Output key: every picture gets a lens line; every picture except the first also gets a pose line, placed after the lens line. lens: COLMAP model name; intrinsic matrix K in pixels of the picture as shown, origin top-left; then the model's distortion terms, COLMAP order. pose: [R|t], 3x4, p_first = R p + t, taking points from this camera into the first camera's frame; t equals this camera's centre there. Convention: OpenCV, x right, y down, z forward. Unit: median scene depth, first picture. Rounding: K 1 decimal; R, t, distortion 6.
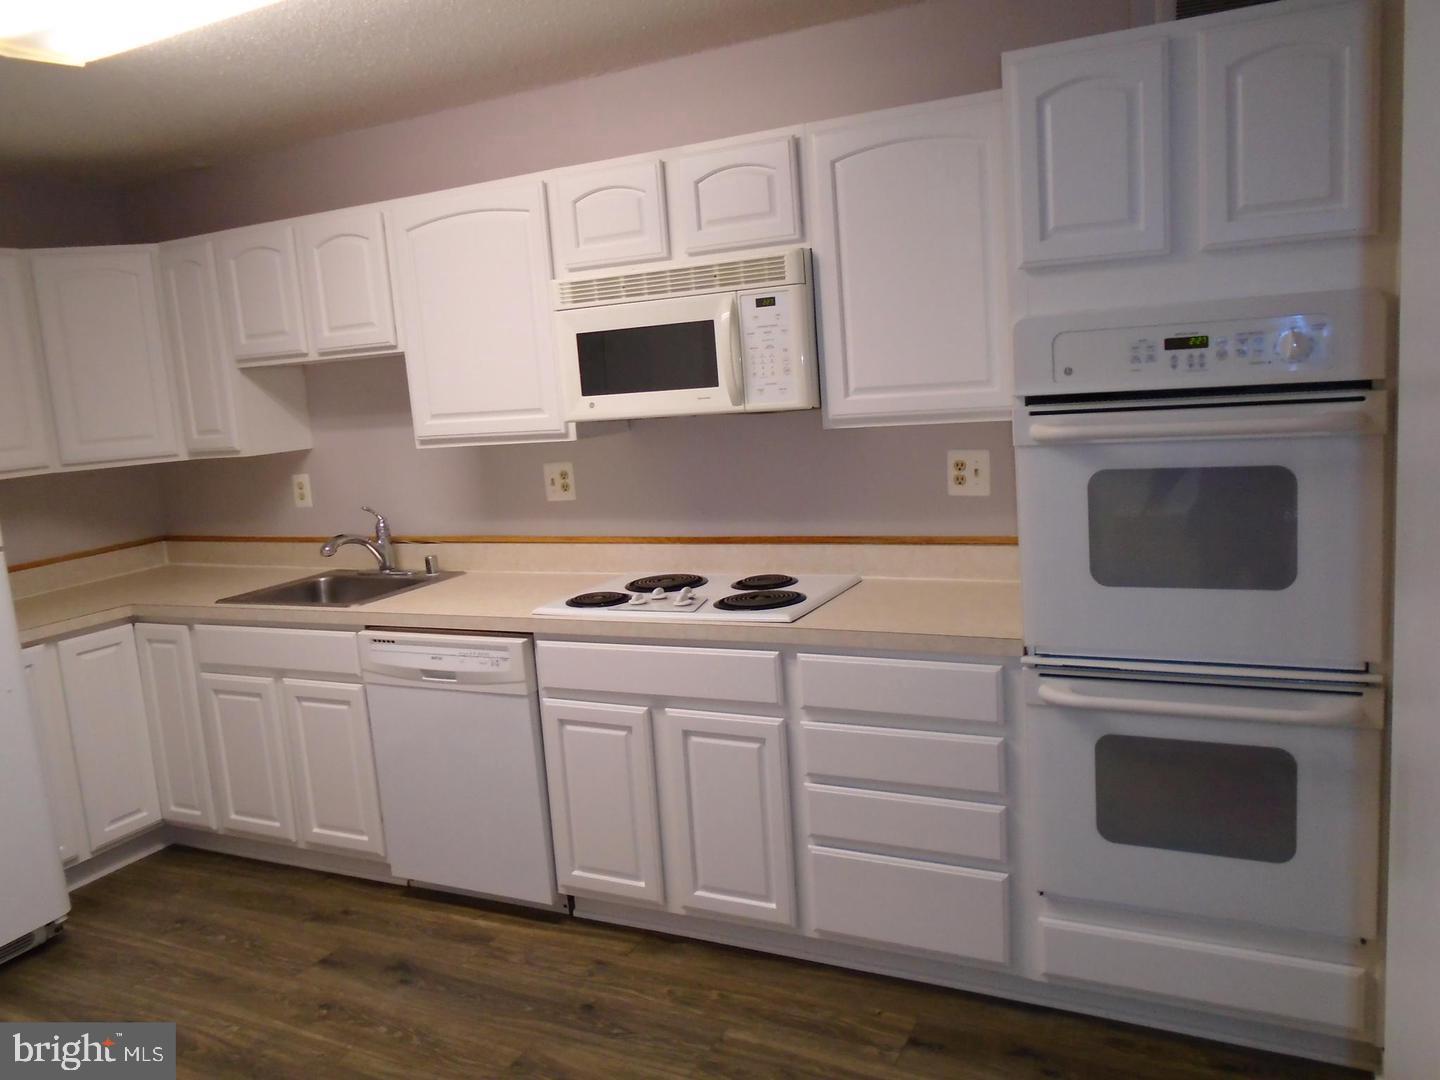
lens RADIAL K [[1102.5, 0, 720.0], [0, 1102.5, 540.0], [0, 0, 1]] dist [-0.002092, -0.004387]
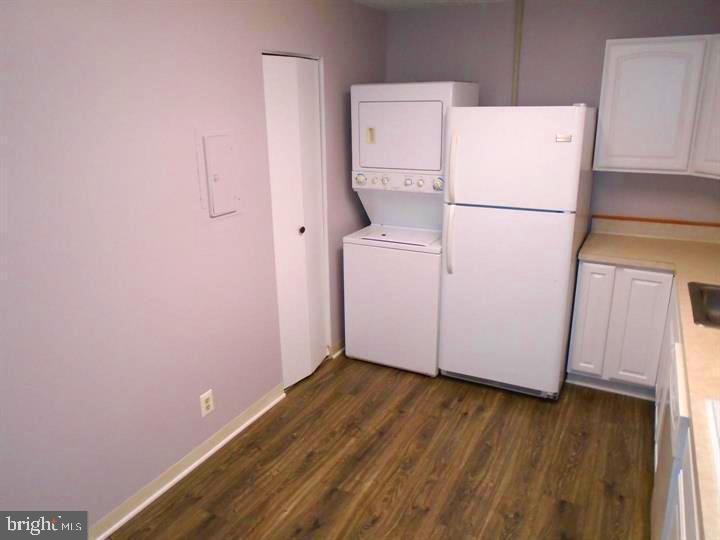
lens RADIAL K [[551.2, 0, 360.0], [0, 551.2, 270.0], [0, 0, 1]] dist [-0.002092, -0.004387]
pose [[-0.022224, 0.364832, -0.930808, 0.277071], [-0.143480, 0.920236, 0.364114, -0.188156], [0.989404, 0.141644, 0.031895, 0.589050]]
